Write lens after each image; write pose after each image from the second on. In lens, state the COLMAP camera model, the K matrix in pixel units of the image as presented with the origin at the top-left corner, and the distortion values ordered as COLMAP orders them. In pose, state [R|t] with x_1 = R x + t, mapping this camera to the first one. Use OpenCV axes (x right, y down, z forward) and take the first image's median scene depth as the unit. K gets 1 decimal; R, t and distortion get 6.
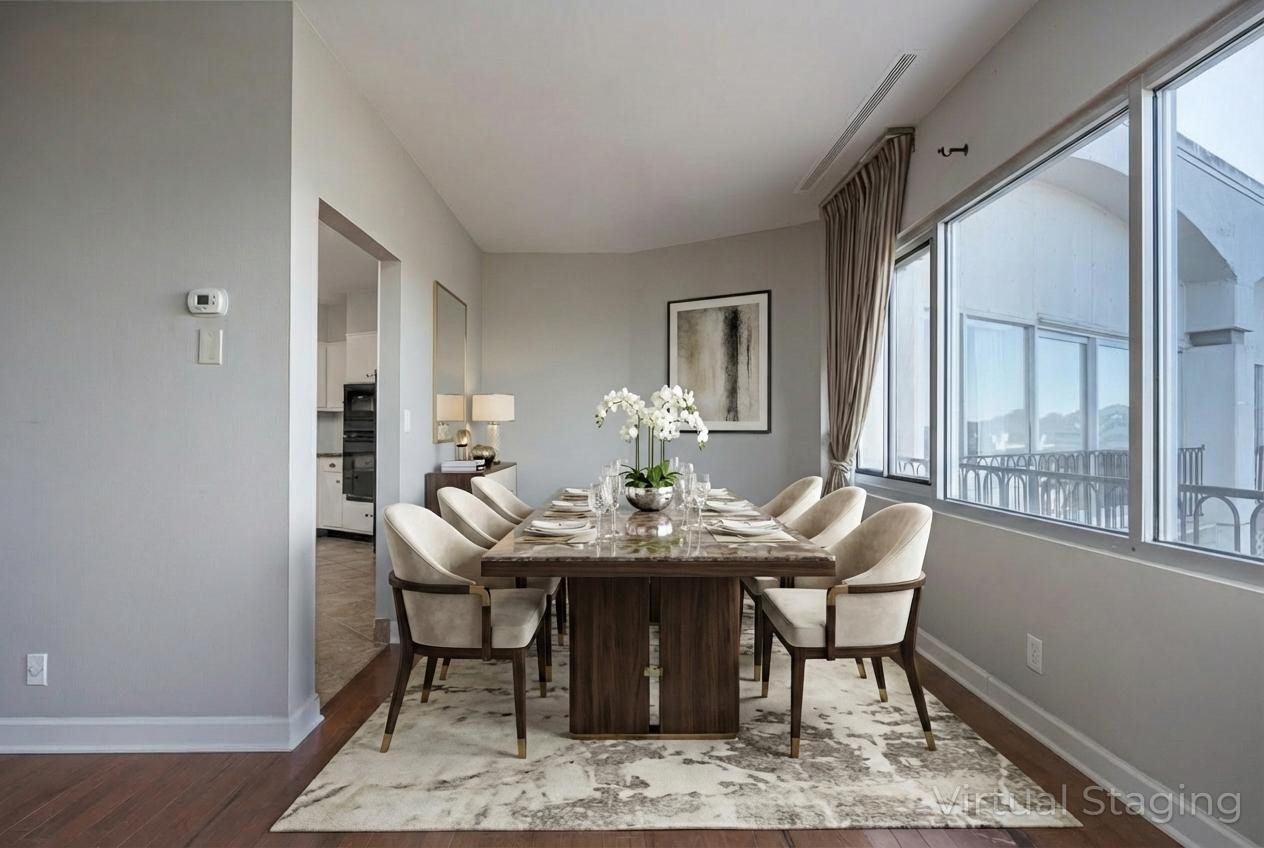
lens RADIAL K [[635.5, 0, 628.5], [0, 635.5, 428.4], [0, 0, 1]] dist [-0.005654, -0.000459]
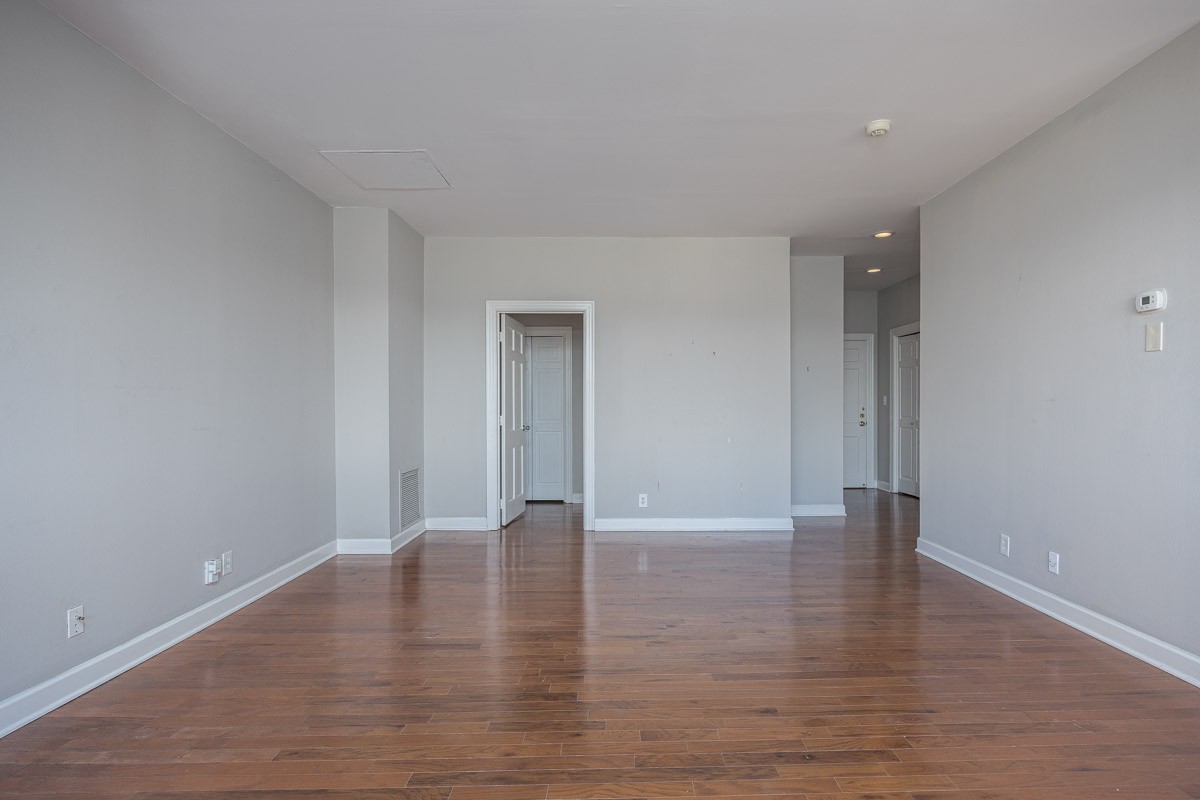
lens RADIAL K [[603.3, 0, 599.4], [0, 603.3, 411.2], [0, 0, 1]] dist [-0.005654, -0.000459]
pose [[-0.046032, 0.007362, -0.998913, 0.455895], [0.016835, 0.999837, 0.006593, -0.009287], [0.998798, -0.016513, -0.046148, -0.017204]]
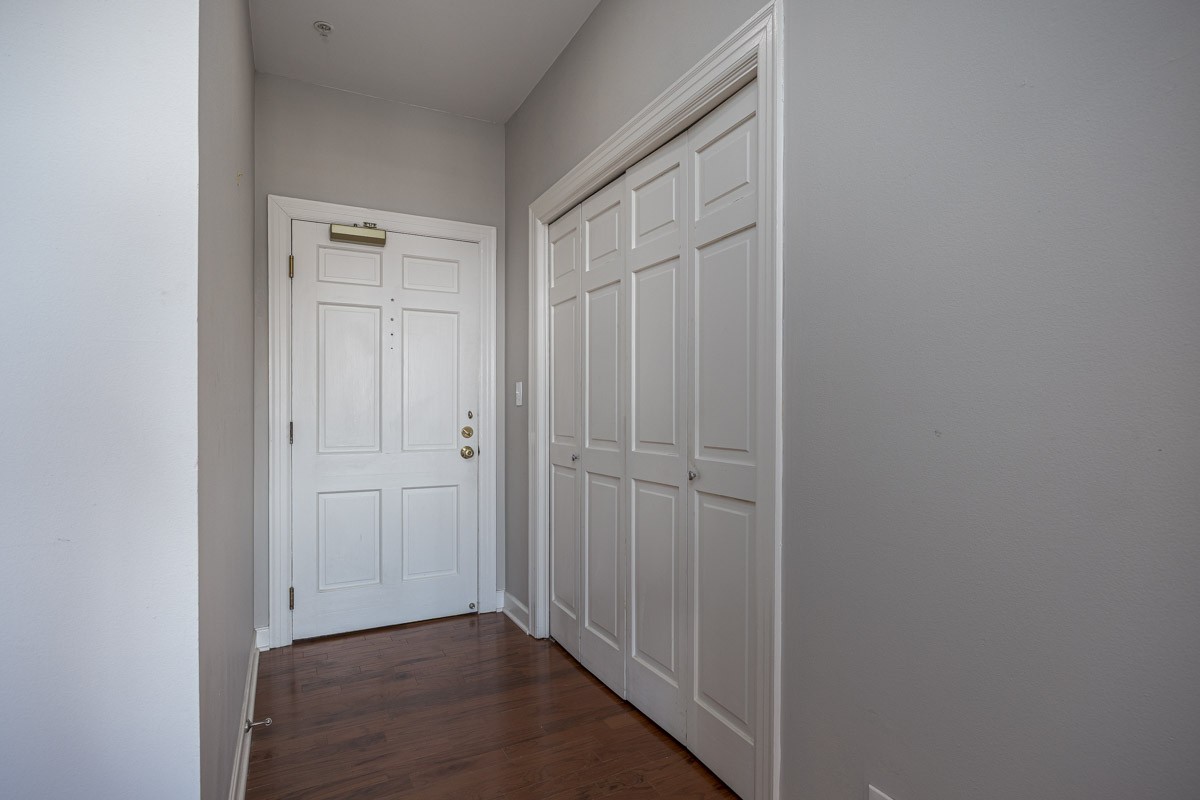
lens RADIAL K [[585.3, 0, 601.1], [0, 585.3, 406.6], [0, 0, 1]] dist [-0.001193, -0.000011]
pose [[0.439868, -0.001248, -0.898062, -1.410260], [0.013881, 0.999889, 0.005409, 0.002779], [0.897955, -0.014845, 0.439837, 0.859182]]
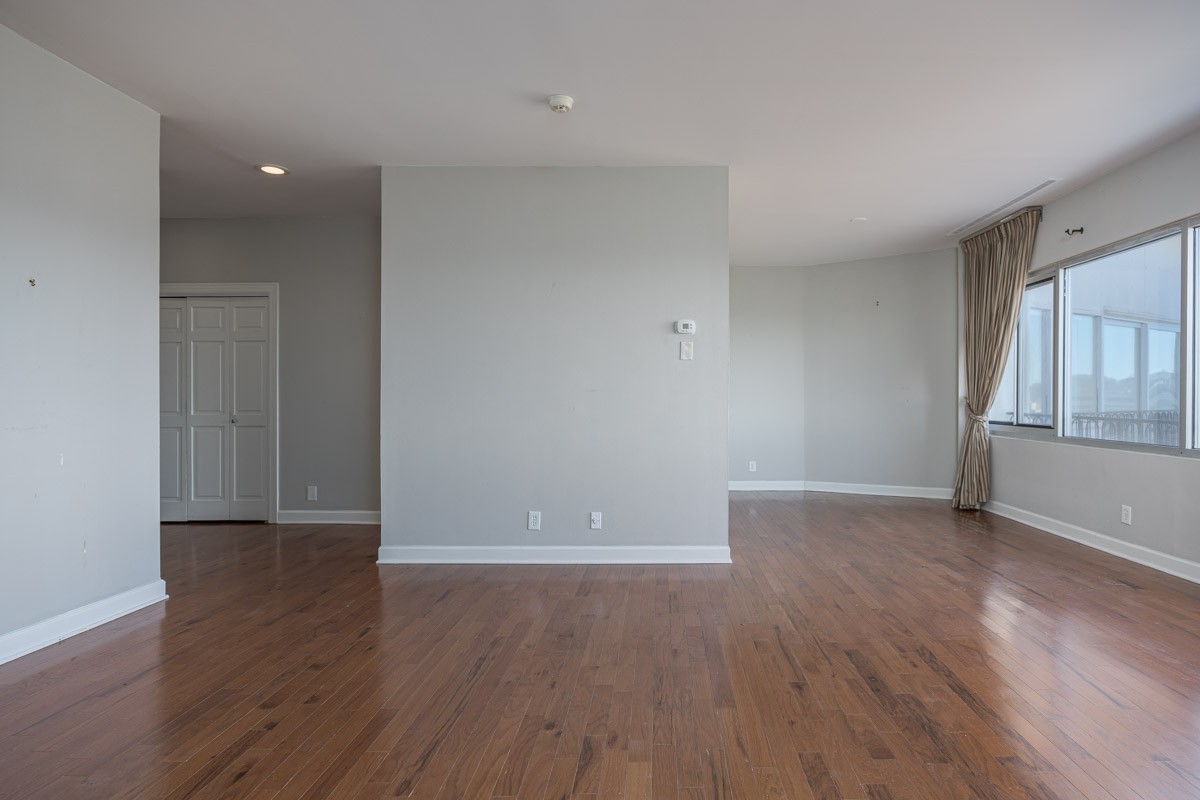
lens RADIAL K [[647.4, 0, 637.9], [0, 647.4, 402.0], [0, 0, 1]] dist [-0.004081, -0.002600]
pose [[0.999811, -0.000532, -0.019432, -0.634153], [0.000778, 0.999919, 0.012666, 0.000017], [0.019424, -0.012678, 0.999731, -0.774534]]
